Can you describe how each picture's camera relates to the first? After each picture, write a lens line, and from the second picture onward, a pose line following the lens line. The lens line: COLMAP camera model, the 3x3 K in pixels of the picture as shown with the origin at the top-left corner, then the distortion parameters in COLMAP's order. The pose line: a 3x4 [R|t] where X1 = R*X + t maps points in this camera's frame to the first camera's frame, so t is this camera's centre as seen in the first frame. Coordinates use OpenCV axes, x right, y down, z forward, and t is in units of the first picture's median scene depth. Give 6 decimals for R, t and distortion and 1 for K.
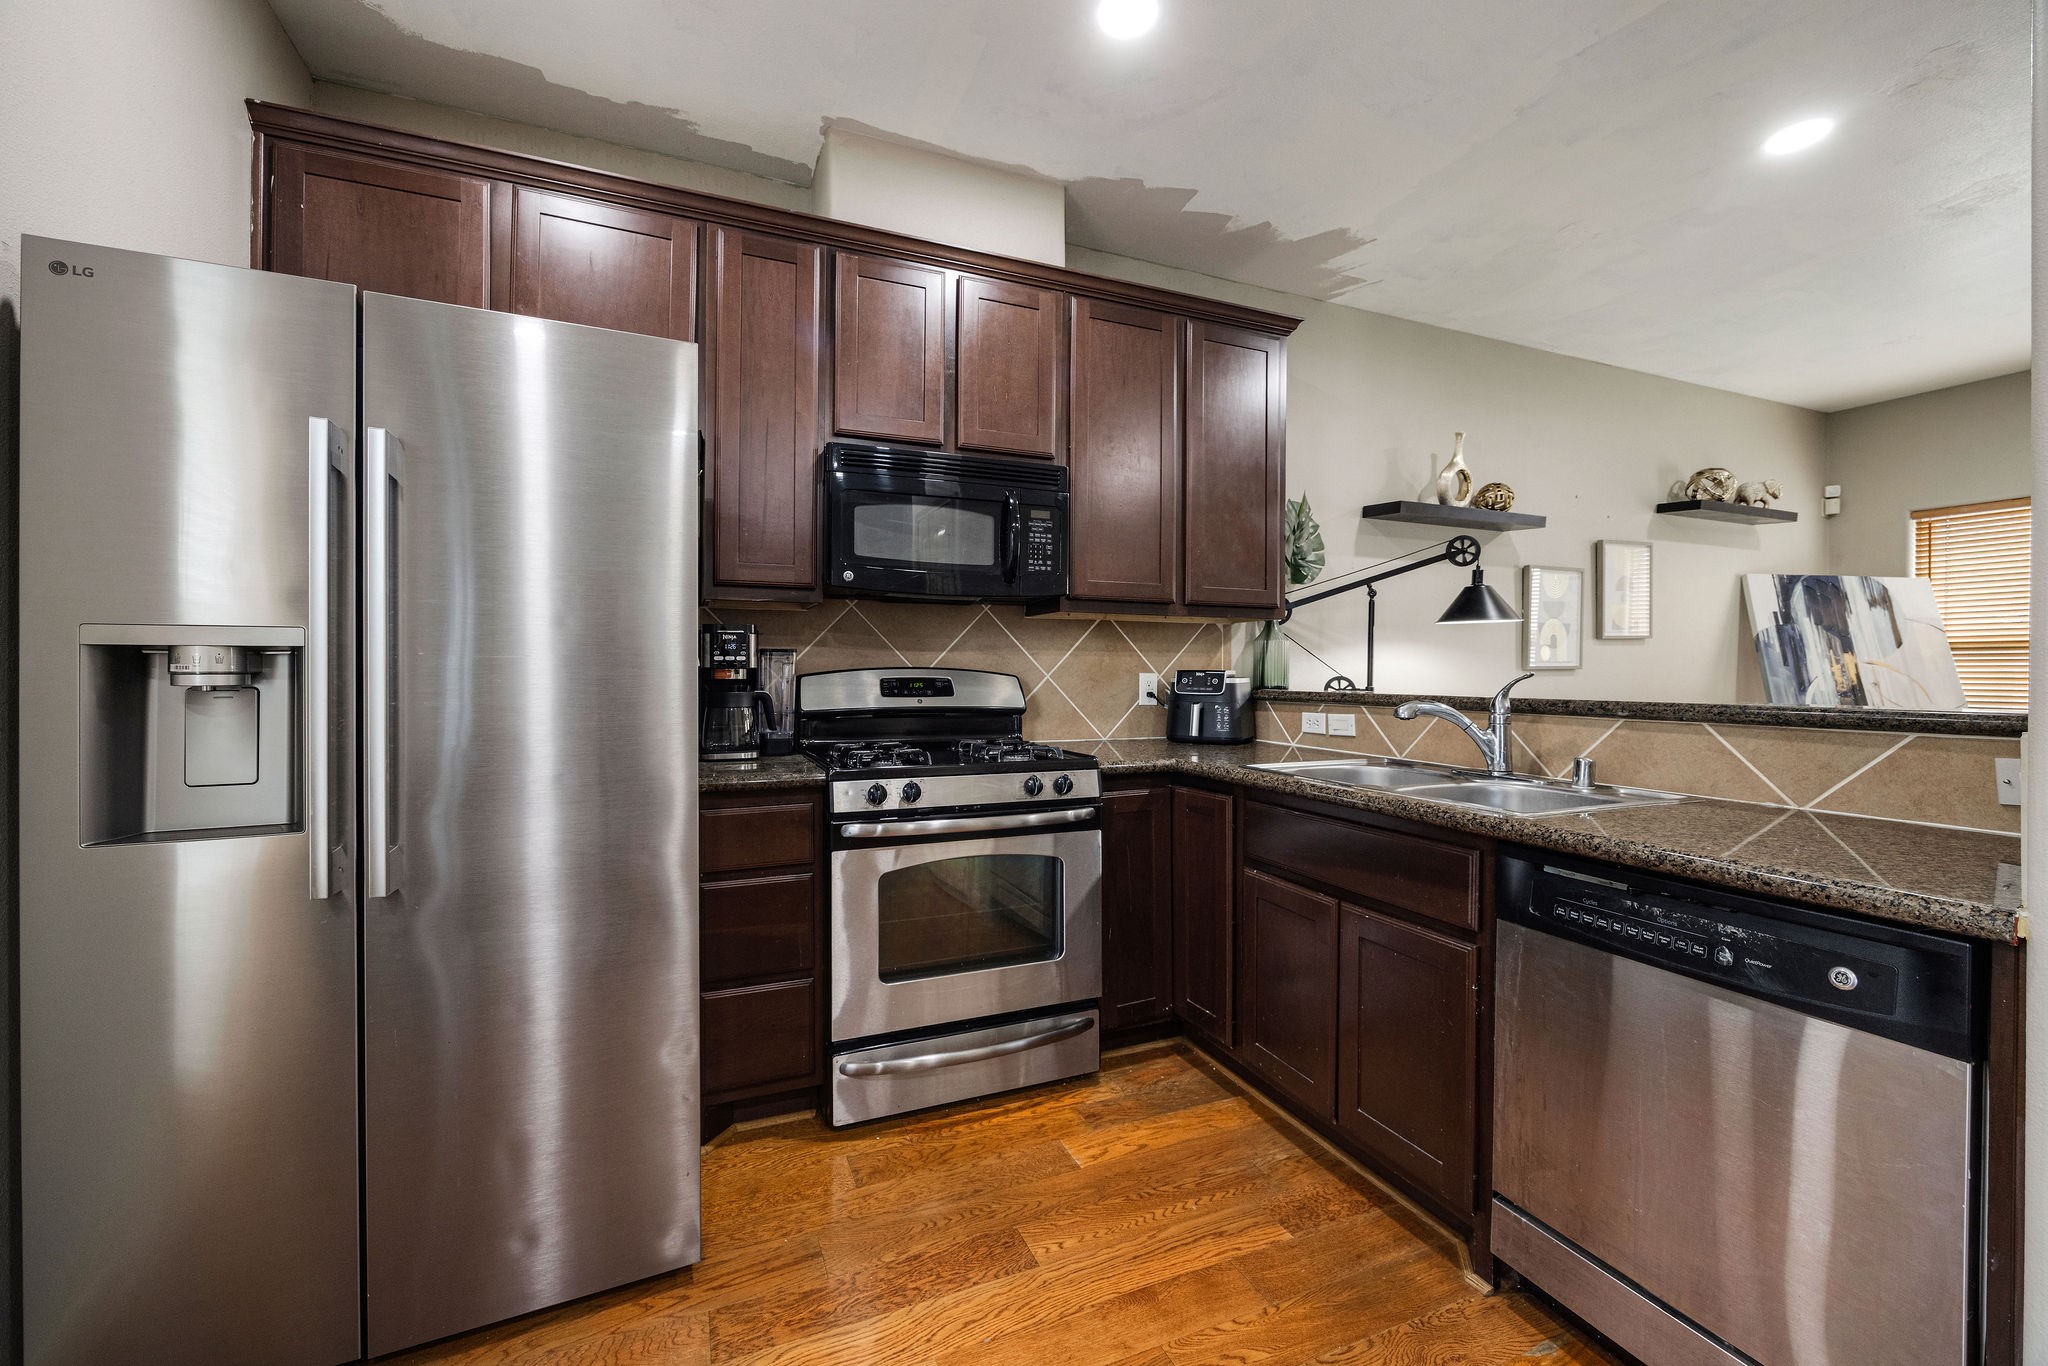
lens RADIAL K [[814.7, 0, 1011.6], [0, 814.7, 672.2], [0, 0, 1]] dist [-0.002669, -0.000200]
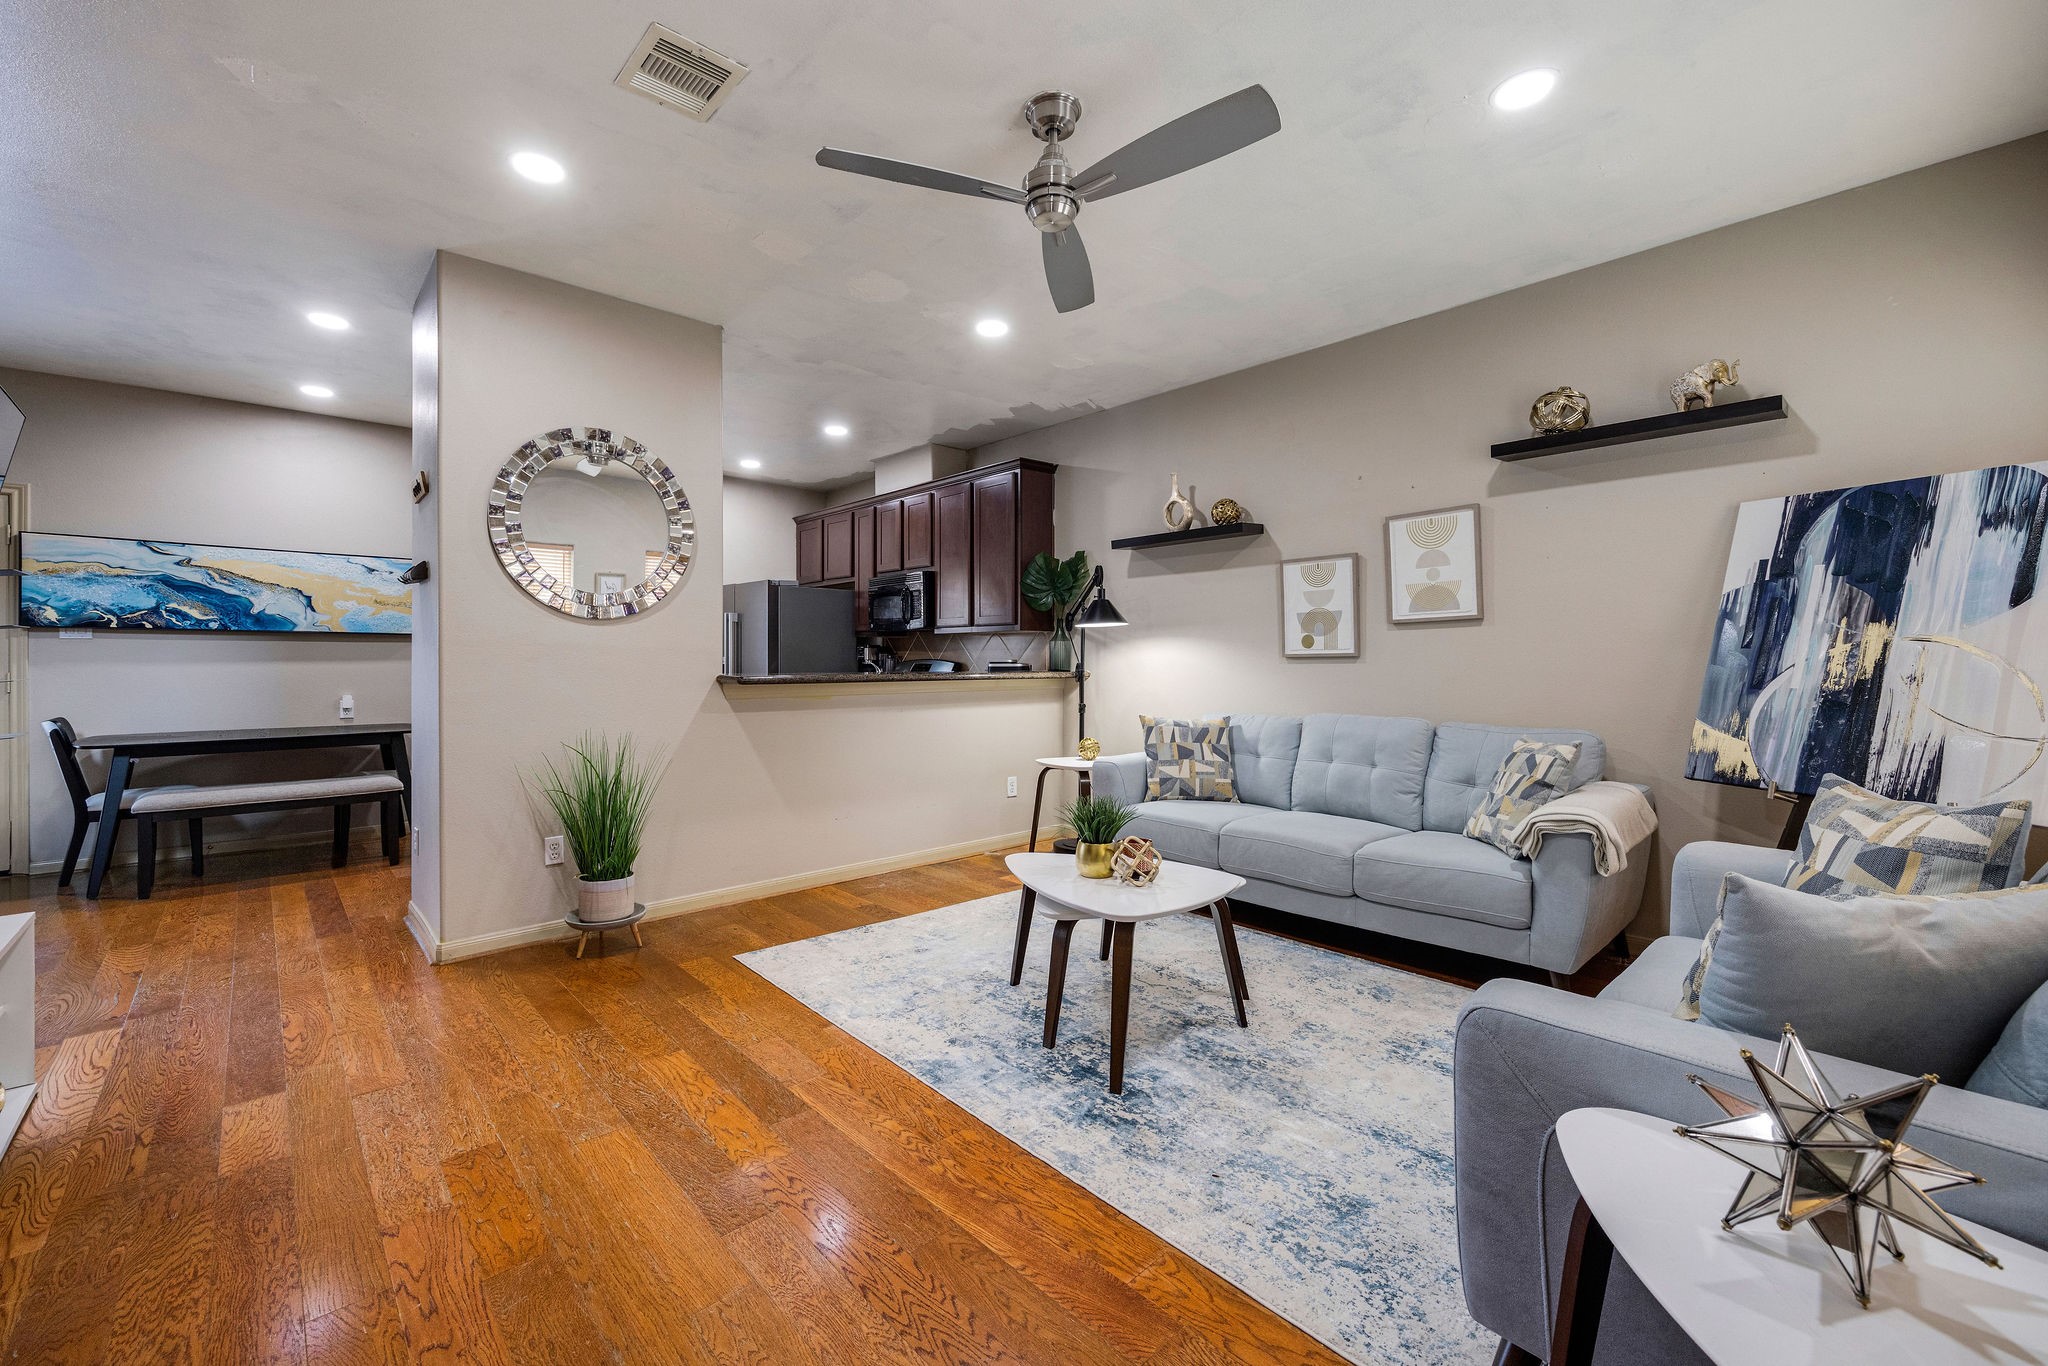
lens RADIAL K [[834.2, 0, 1012.3], [0, 834.2, 677.8], [0, 0, 1]] dist [0.000757, 0.000186]
pose [[0.347455, 0.015852, -0.937563, 2.180423], [0.006028, 0.999799, 0.019138, -0.000386], [0.937677, -0.012301, 0.347289, 0.387401]]
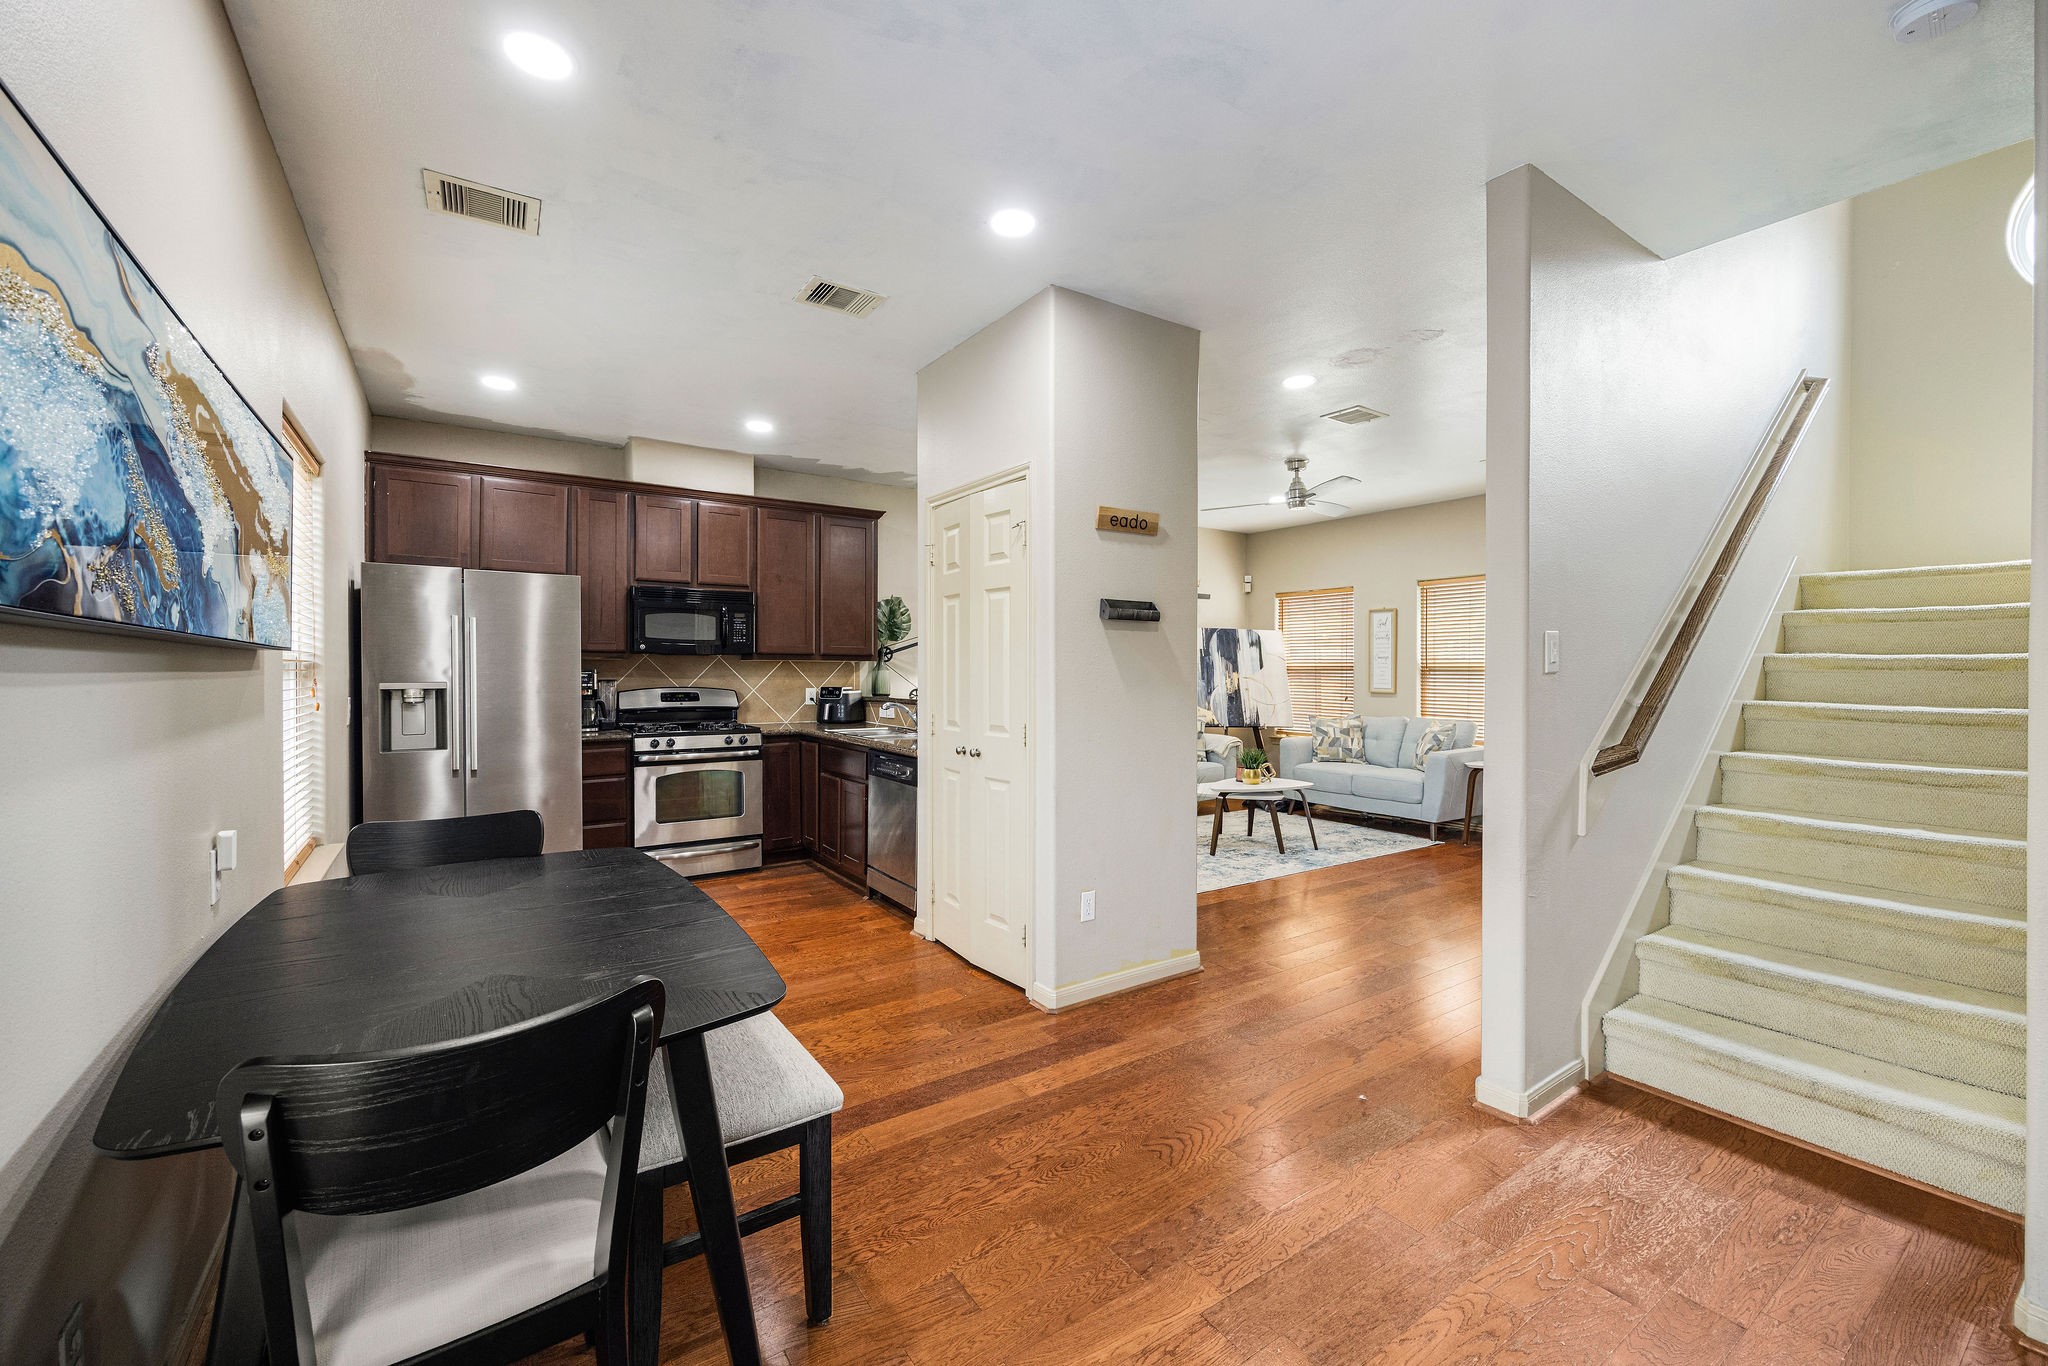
lens RADIAL K [[834.2, 0, 1012.3], [0, 834.2, 677.8], [0, 0, 1]] dist [0.000757, 0.000186]
pose [[0.980628, -0.003237, 0.195850, 0.281038], [0.001544, 0.999960, 0.008798, -0.045145], [-0.195871, -0.008325, 0.980594, -1.171409]]
